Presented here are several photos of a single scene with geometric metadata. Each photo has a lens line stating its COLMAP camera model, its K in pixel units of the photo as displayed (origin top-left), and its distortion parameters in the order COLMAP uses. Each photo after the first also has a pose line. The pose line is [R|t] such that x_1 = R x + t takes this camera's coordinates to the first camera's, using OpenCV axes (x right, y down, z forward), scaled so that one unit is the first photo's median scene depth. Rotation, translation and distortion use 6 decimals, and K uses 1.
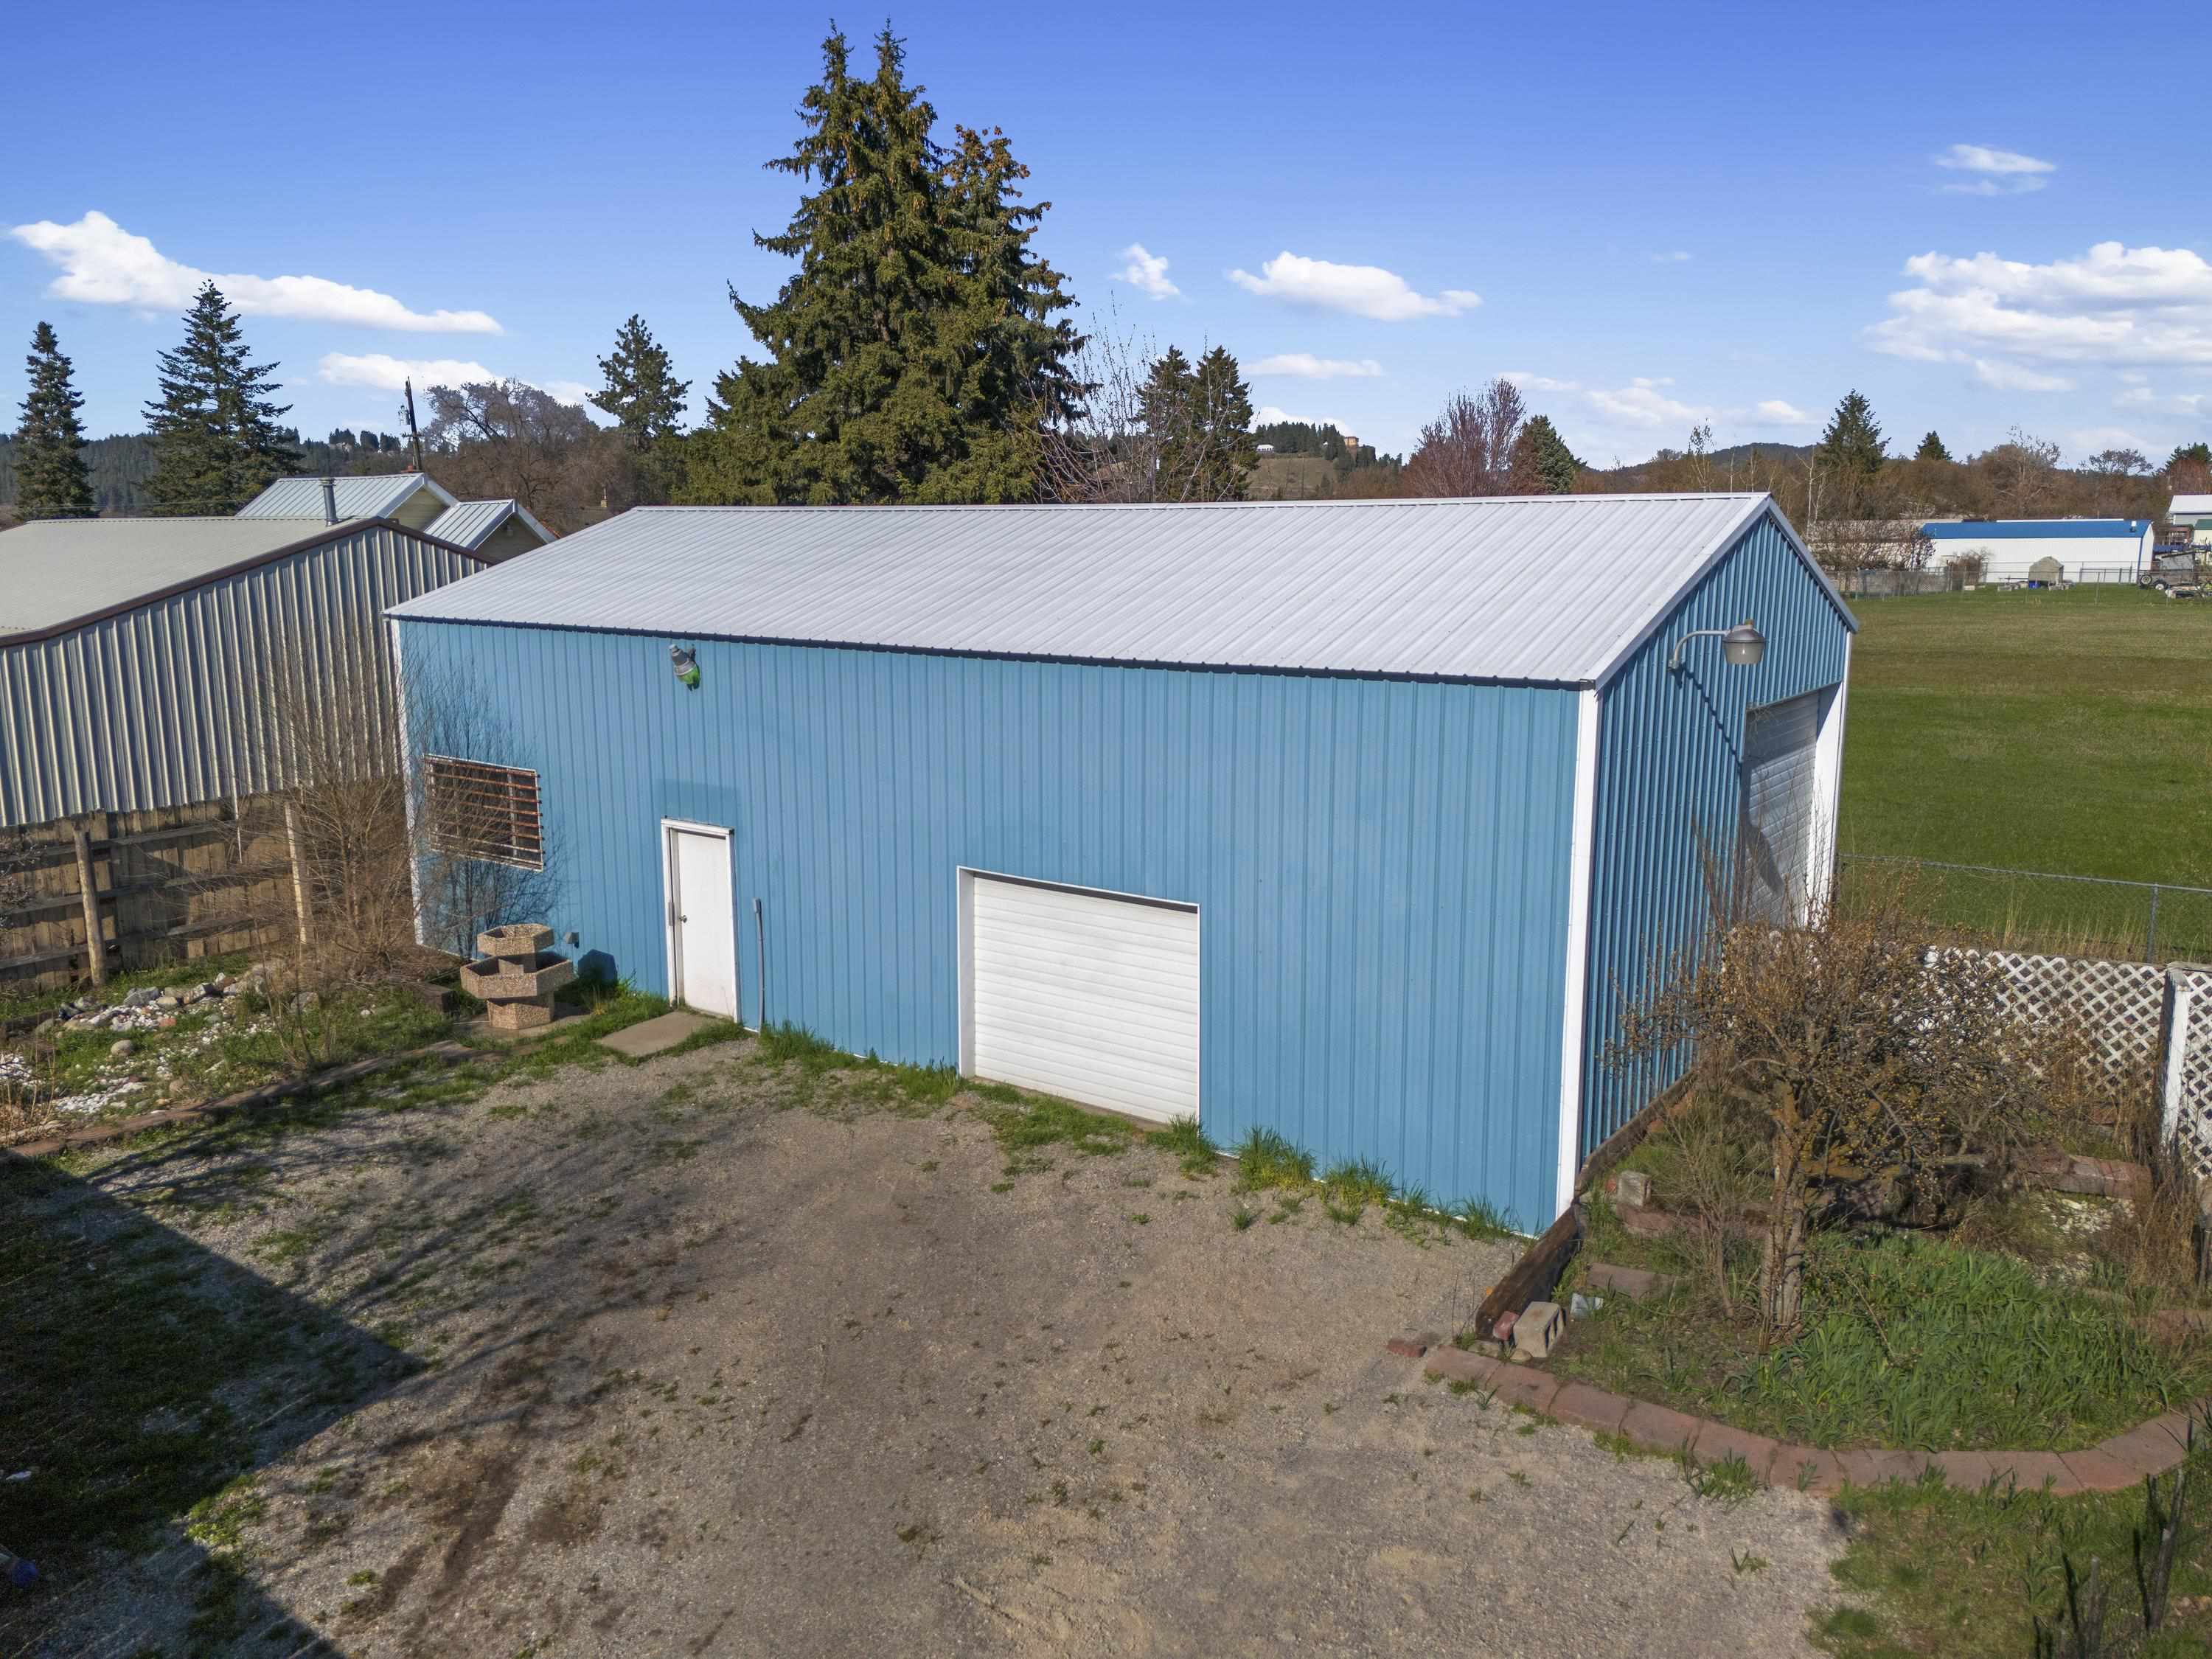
lens RADIAL K [[1635.1, 0, 1098.0], [0, 1635.1, 808.4], [0, 0, 1]] dist [0.062209, -0.045964]
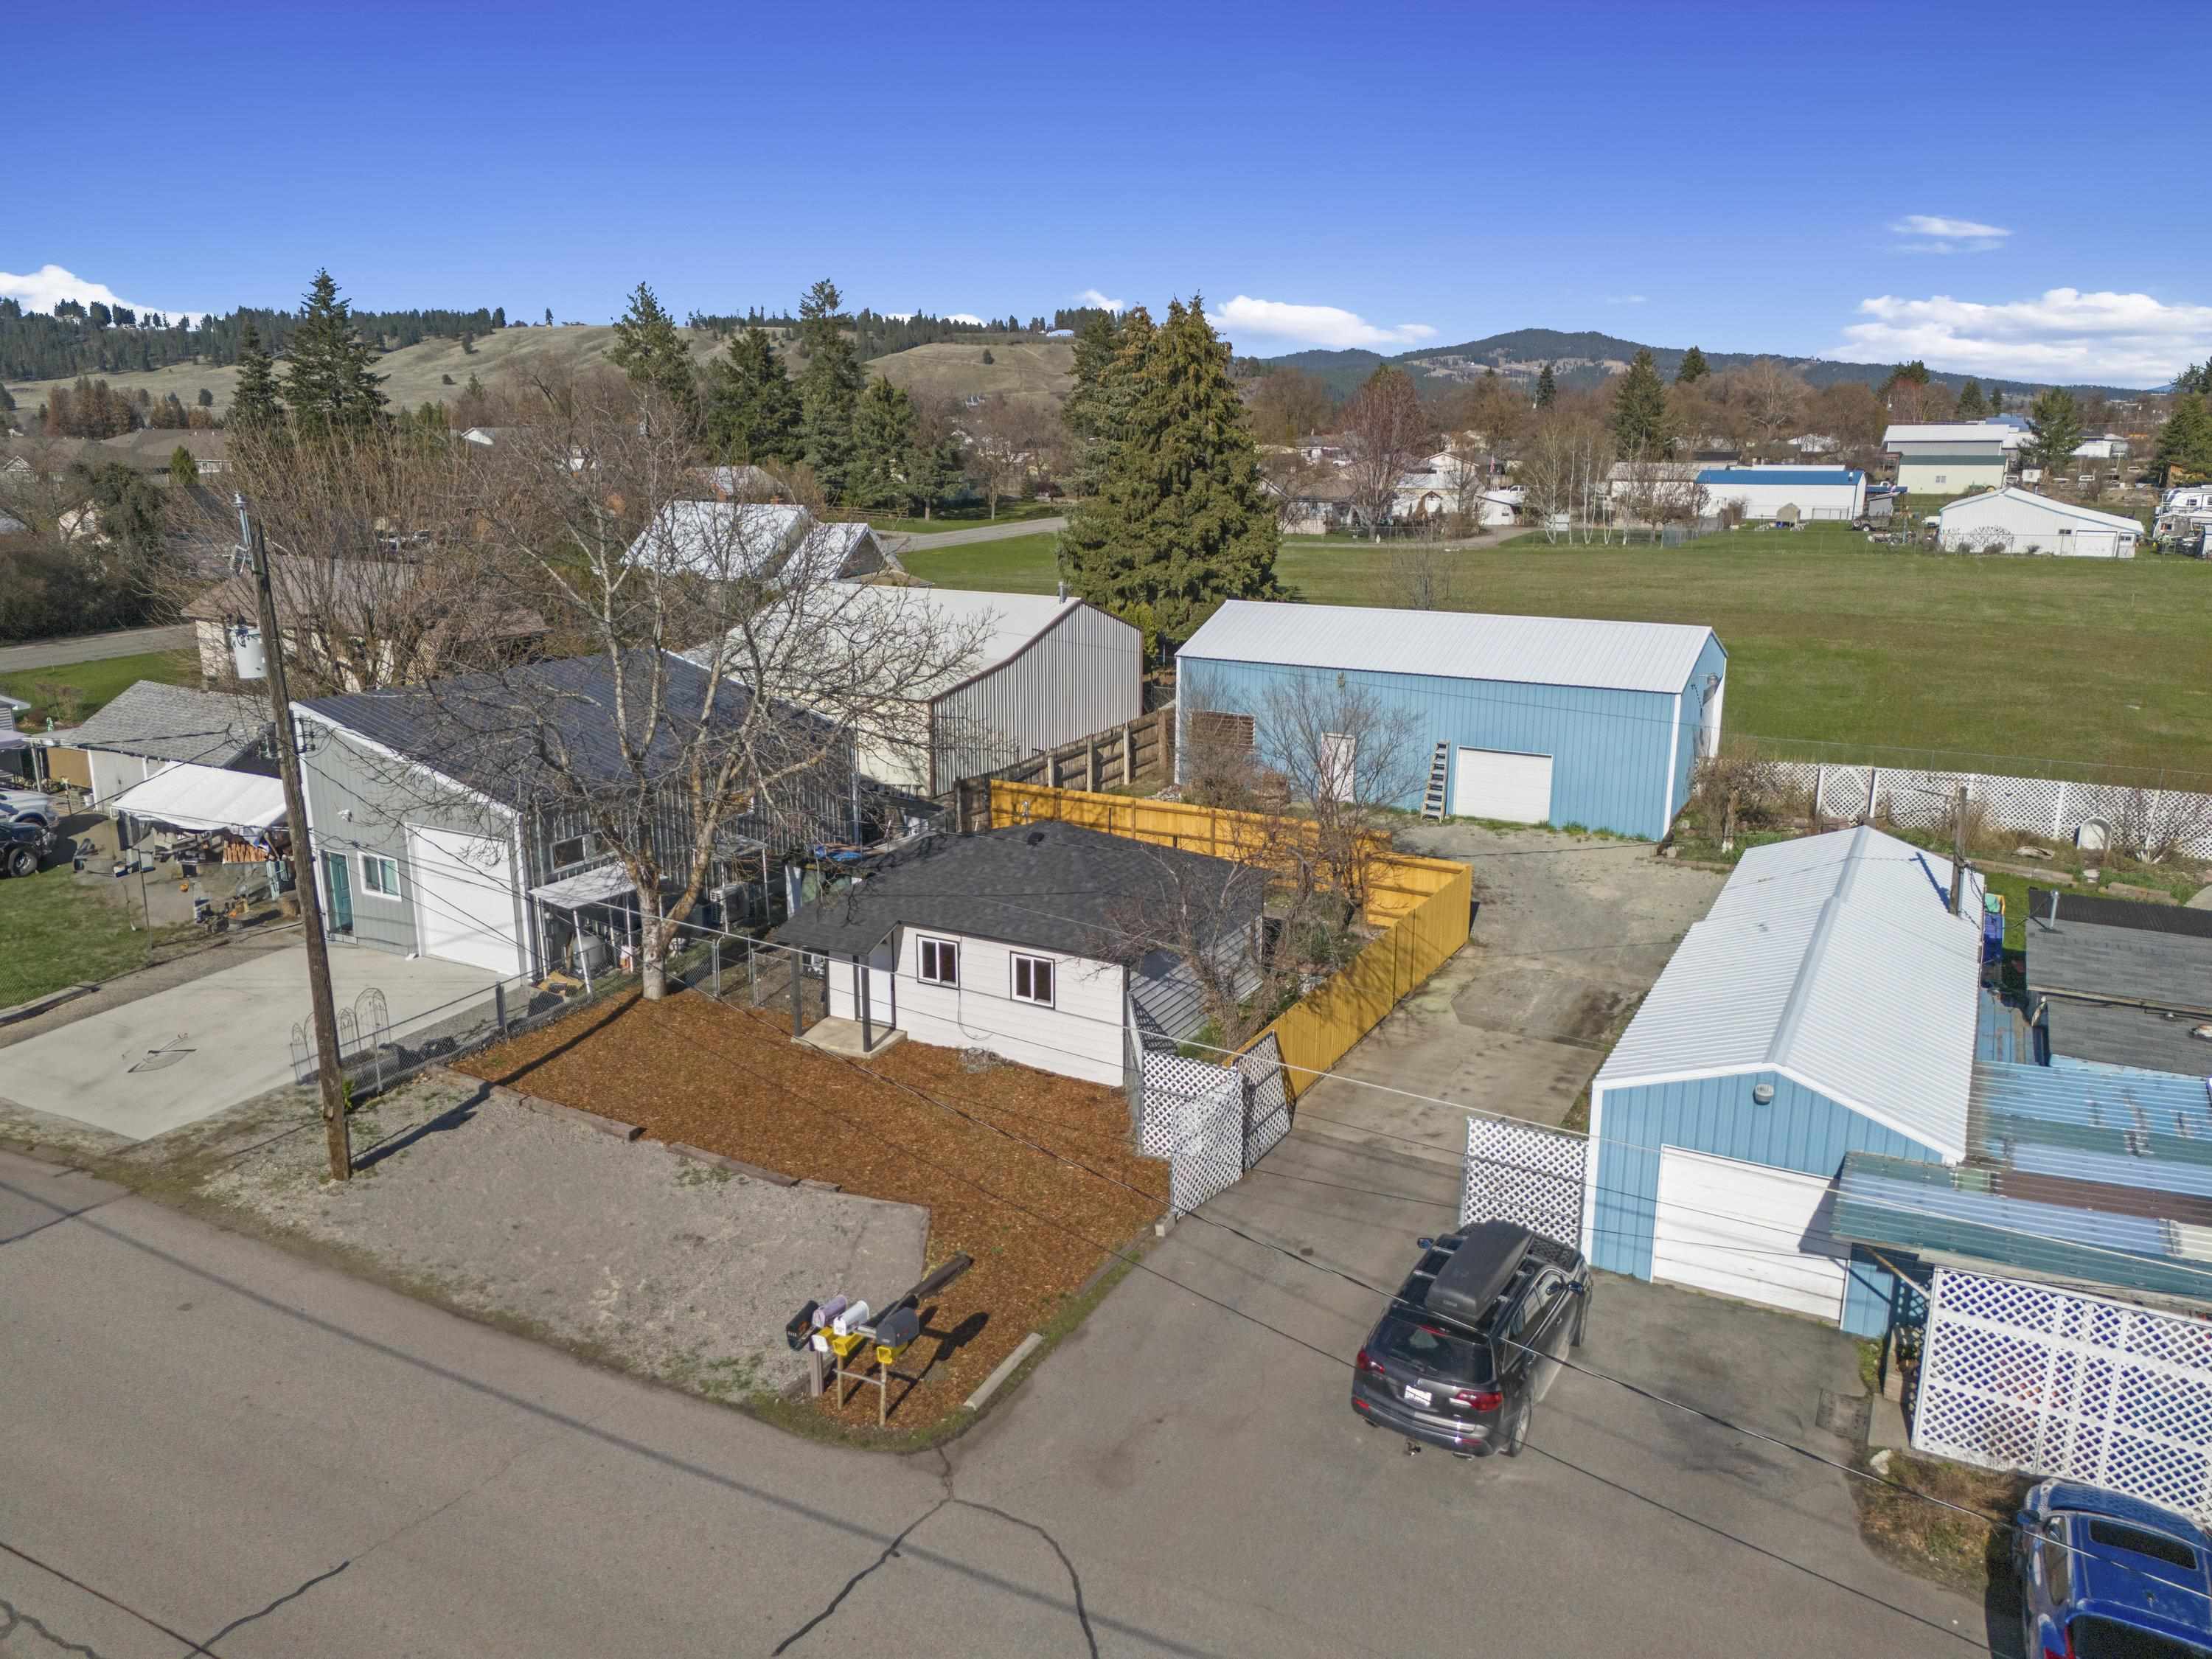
lens RADIAL K [[1603.4, 0, 1106.0], [0, 1603.4, 829.5], [0, 0, 1]] dist [0.081898, -0.059032]
pose [[0.992037, -0.029873, 0.122357, -1.077401], [0.019625, 0.996262, 0.084123, -0.074694], [-0.124412, -0.081052, 0.988915, -1.871660]]
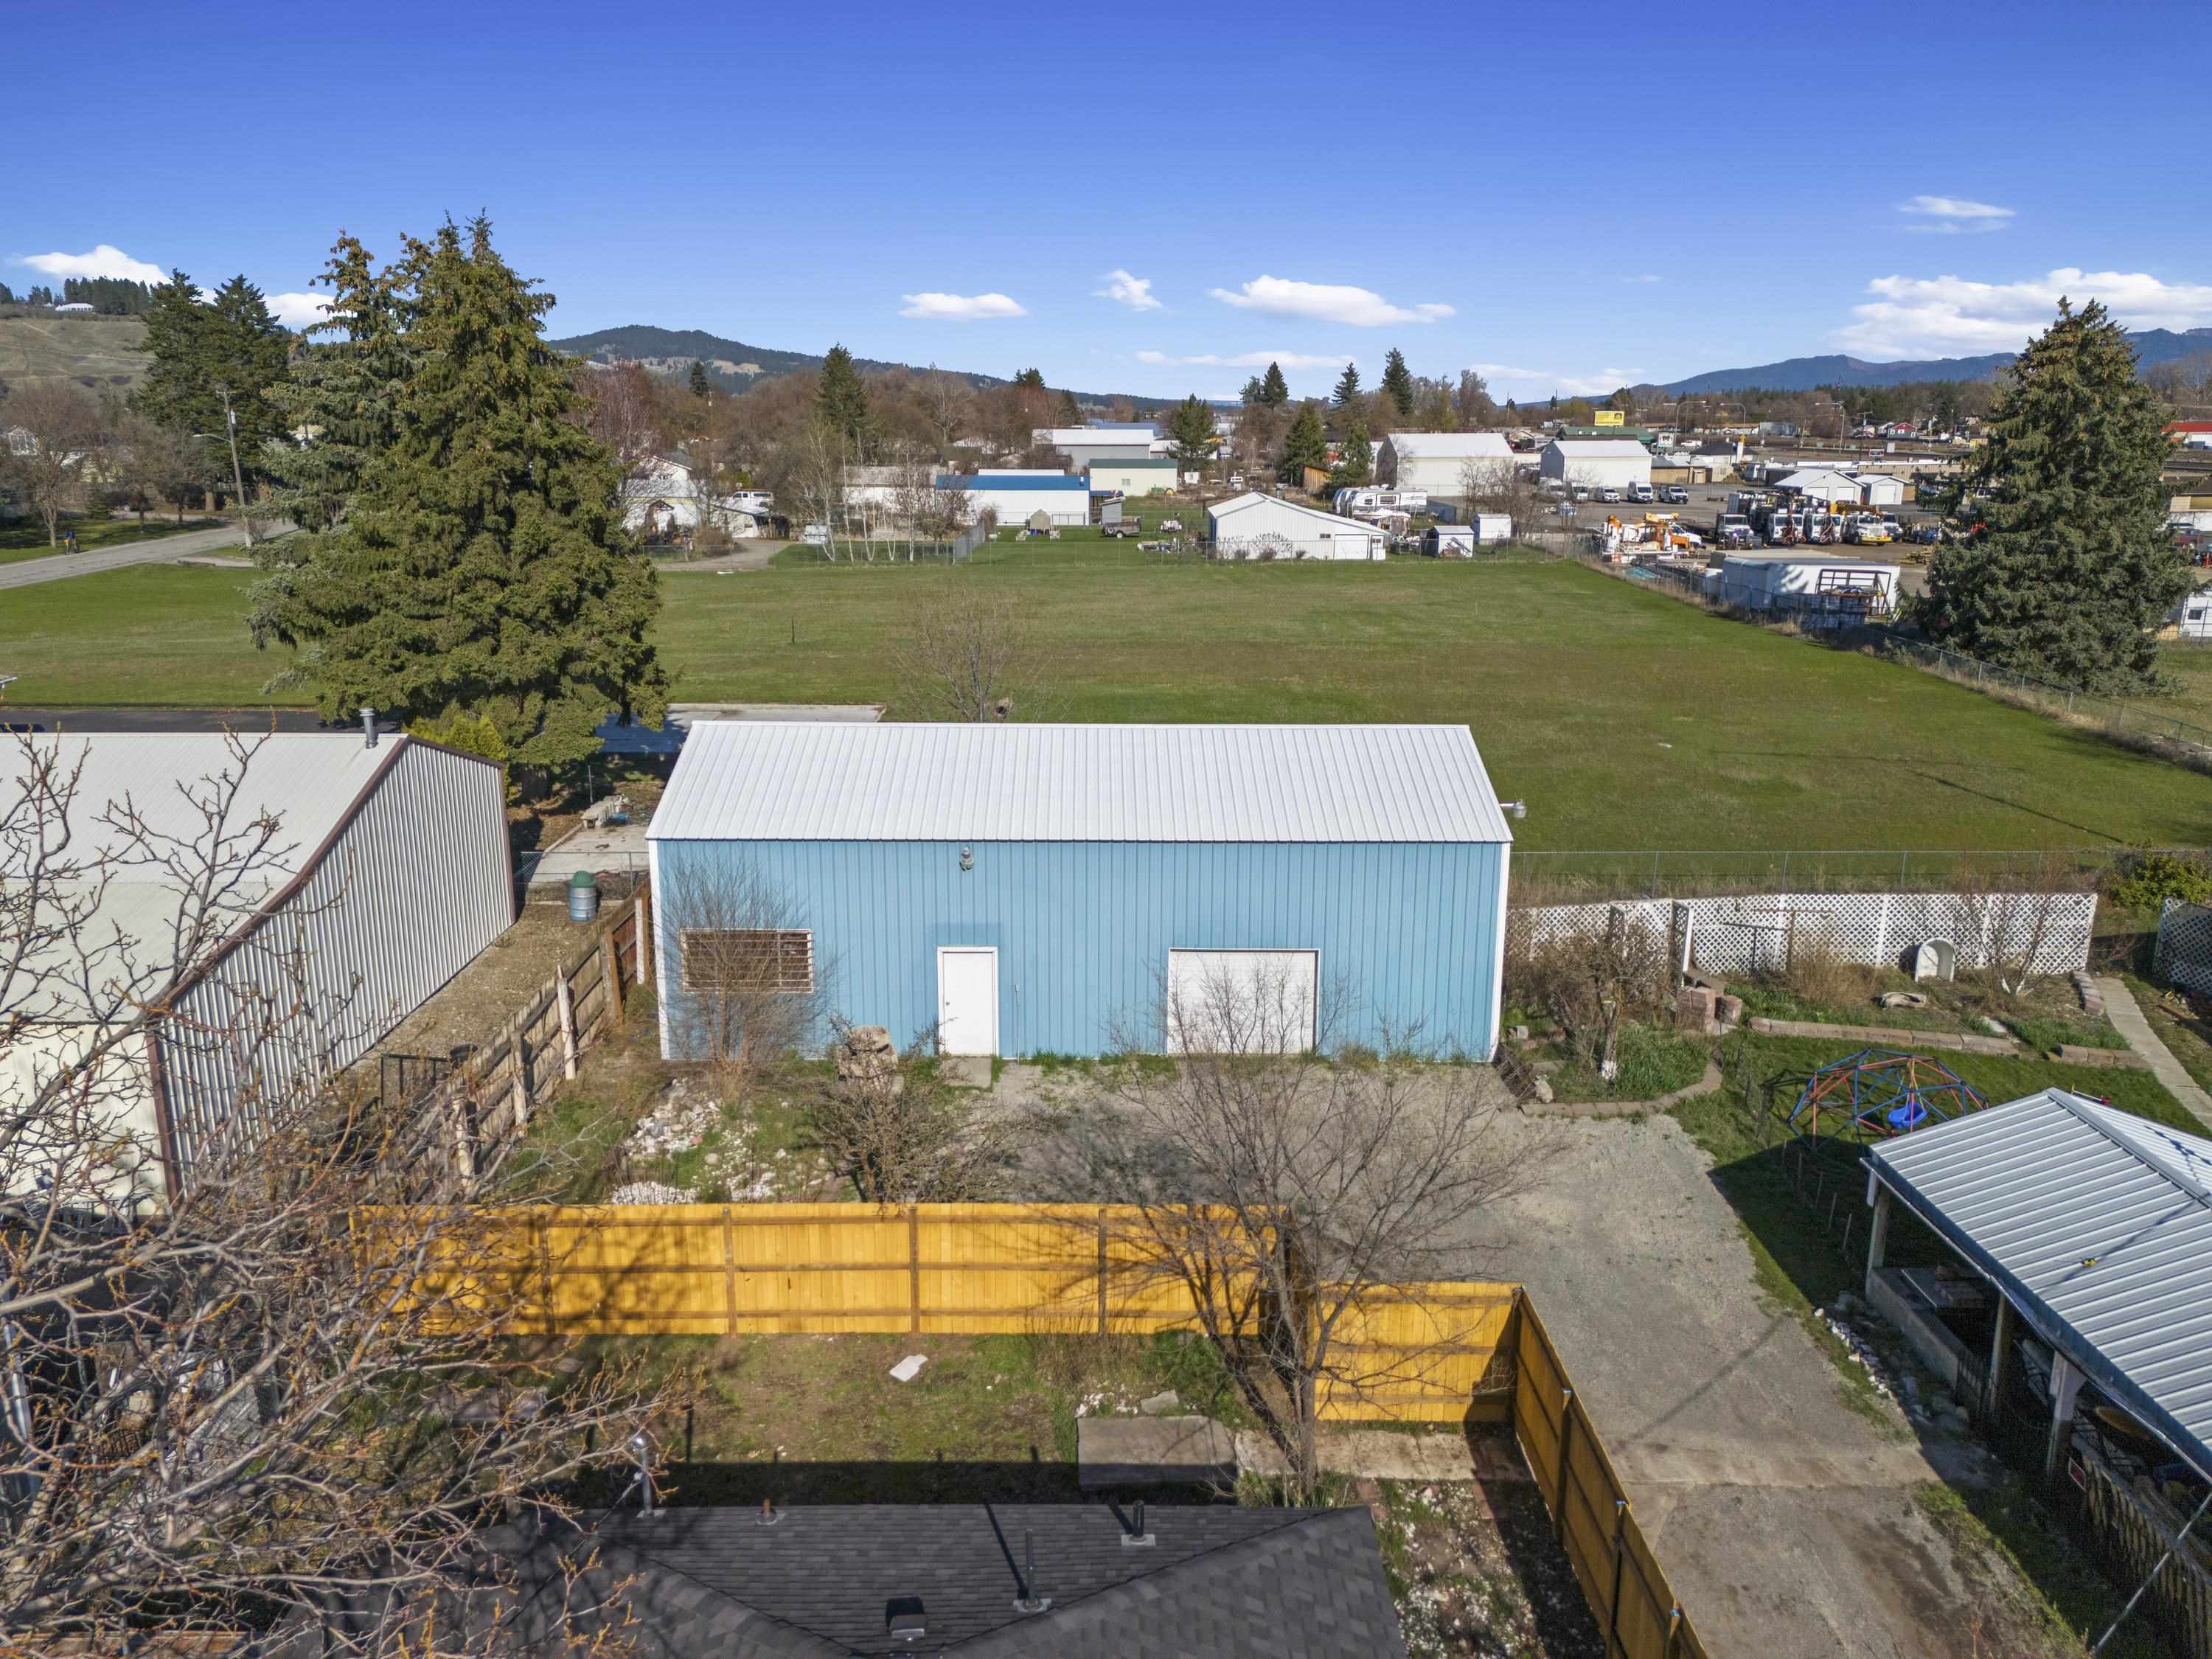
lens RADIAL K [[1603.4, 0, 1106.0], [0, 1603.4, 829.5], [0, 0, 1]] dist [0.081898, -0.059032]
pose [[0.802584, -0.144254, 0.578835, -1.159767], [0.095604, 0.988883, 0.113885, -0.310045], [-0.588828, -0.036064, 0.807453, -0.454225]]
